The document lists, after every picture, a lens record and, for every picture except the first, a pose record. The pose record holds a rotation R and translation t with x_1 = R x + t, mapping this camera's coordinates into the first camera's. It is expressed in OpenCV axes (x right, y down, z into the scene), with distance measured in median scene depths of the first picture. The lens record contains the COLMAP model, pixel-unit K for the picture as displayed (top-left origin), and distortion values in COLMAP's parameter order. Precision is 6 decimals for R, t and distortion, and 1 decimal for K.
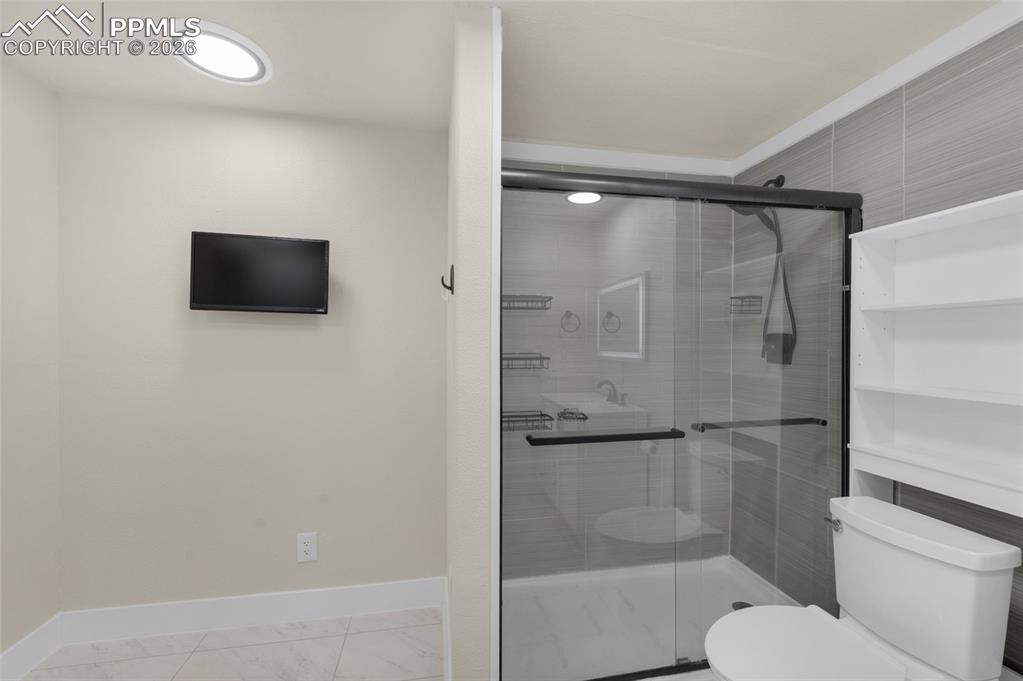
lens RADIAL K [[419.7, 0, 512.4], [0, 419.7, 344.6], [0, 0, 1]] dist [0.009472, -0.000068]
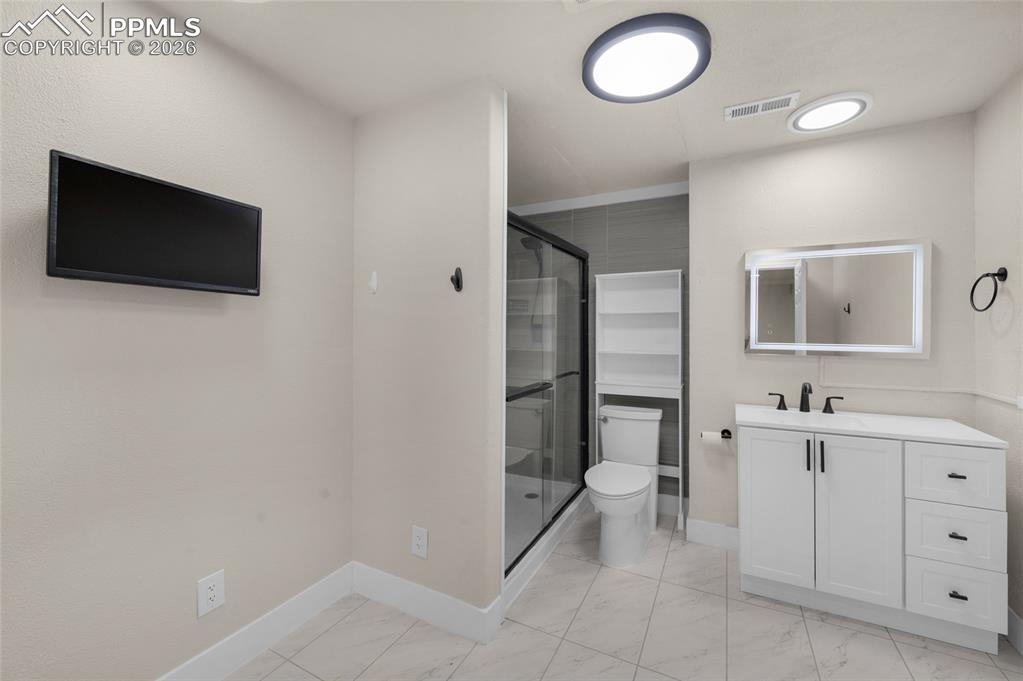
lens RADIAL K [[412.7, 0, 511.7], [0, 412.7, 335.0], [0, 0, 1]] dist [-0.000630, 0.000008]
pose [[0.618449, -0.010842, 0.785750, -0.816270], [0.006537, 0.999941, 0.008652, 0.000817], [-0.785798, -0.000215, 0.618483, 0.101891]]
